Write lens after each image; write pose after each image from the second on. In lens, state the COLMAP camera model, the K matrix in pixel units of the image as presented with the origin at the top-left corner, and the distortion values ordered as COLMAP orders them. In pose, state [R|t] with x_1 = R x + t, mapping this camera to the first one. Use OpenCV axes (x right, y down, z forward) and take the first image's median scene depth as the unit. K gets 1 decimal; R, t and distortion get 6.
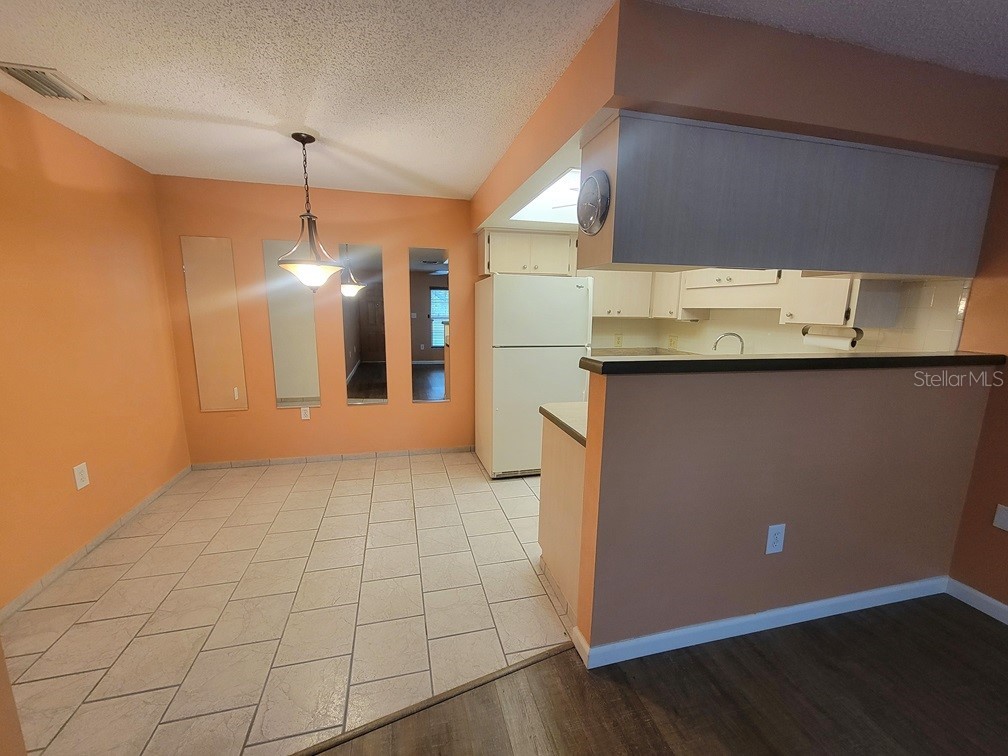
lens RADIAL K [[410.1, 0, 500.7], [0, 410.1, 383.0], [0, 0, 1]] dist [0.001288, -0.000010]
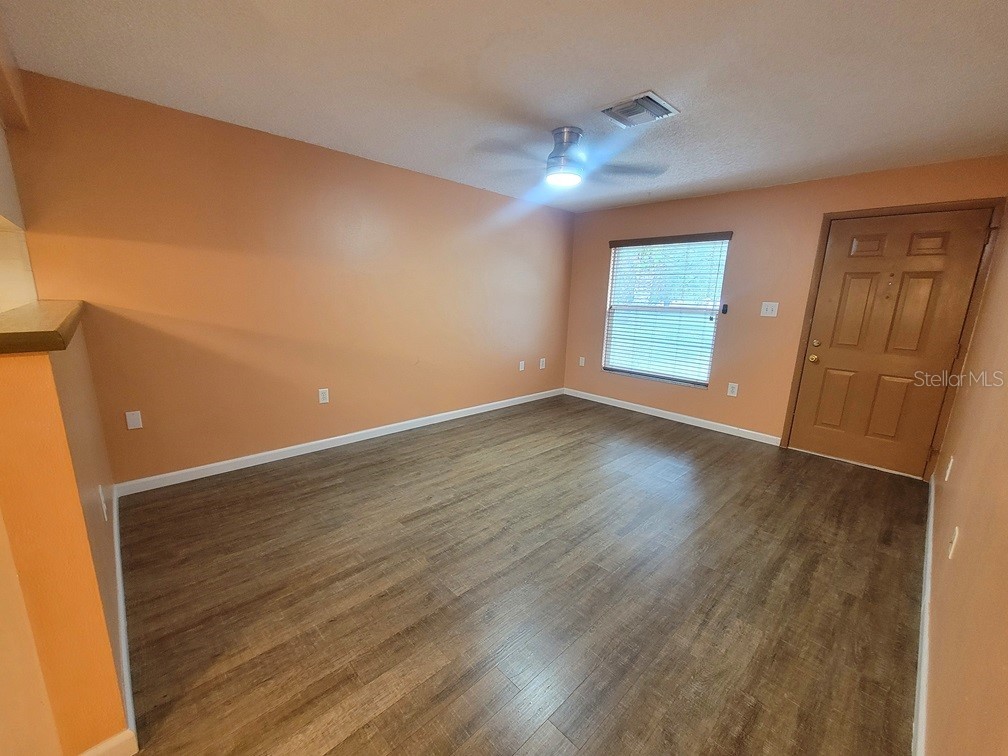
lens RADIAL K [[410.1, 0, 500.7], [0, 410.1, 383.0], [0, 0, 1]] dist [0.001288, -0.000010]
pose [[-0.489075, -0.217619, 0.844658, -0.355938], [0.114862, 0.943875, 0.309689, -0.049657], [-0.864646, 0.248480, -0.436630, 0.360465]]
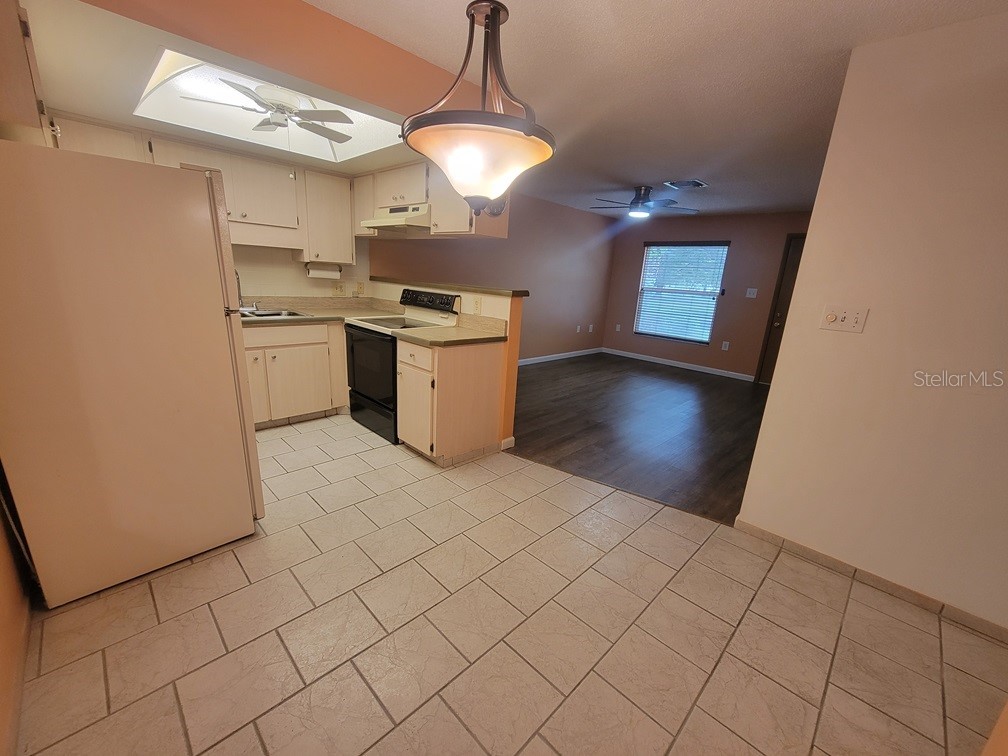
lens RADIAL K [[410.1, 0, 500.7], [0, 410.1, 383.0], [0, 0, 1]] dist [0.001288, -0.000010]
pose [[-0.507391, -0.268935, 0.818675, -0.814046], [0.084753, 0.929871, 0.357990, -0.200981], [-0.857538, 0.251027, -0.449015, 1.151919]]
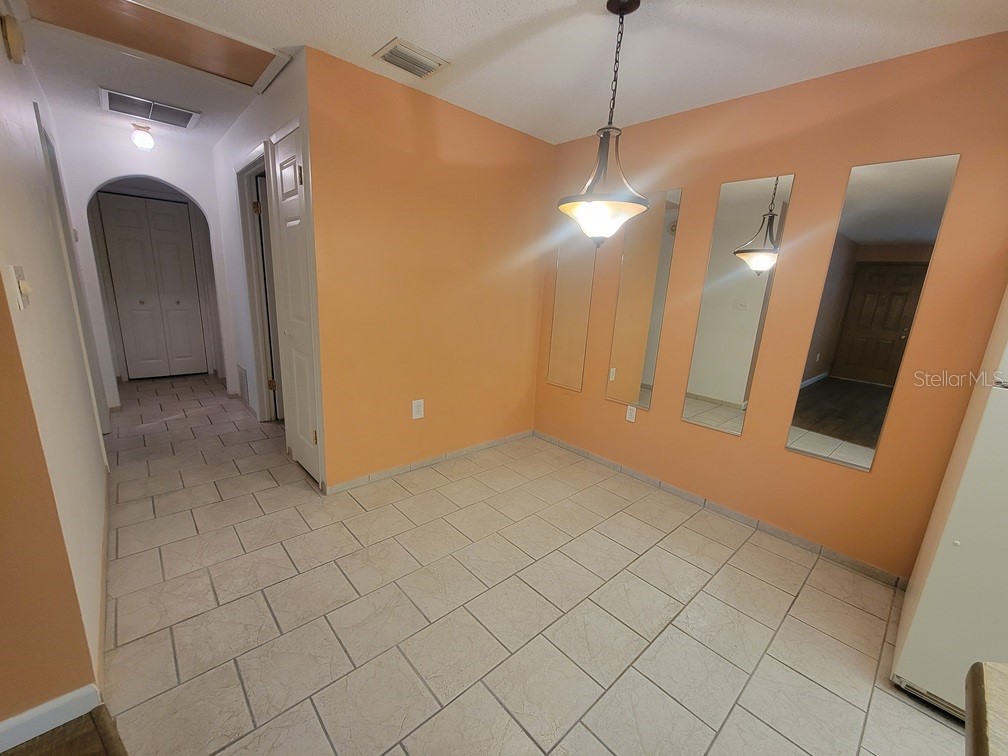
lens RADIAL K [[410.1, 0, 500.7], [0, 410.1, 383.0], [0, 0, 1]] dist [0.001288, -0.000010]
pose [[0.472179, 0.215740, -0.854695, 0.104732], [-0.204739, 0.969914, 0.131714, -0.051722], [0.857397, 0.112797, 0.502143, 0.510293]]
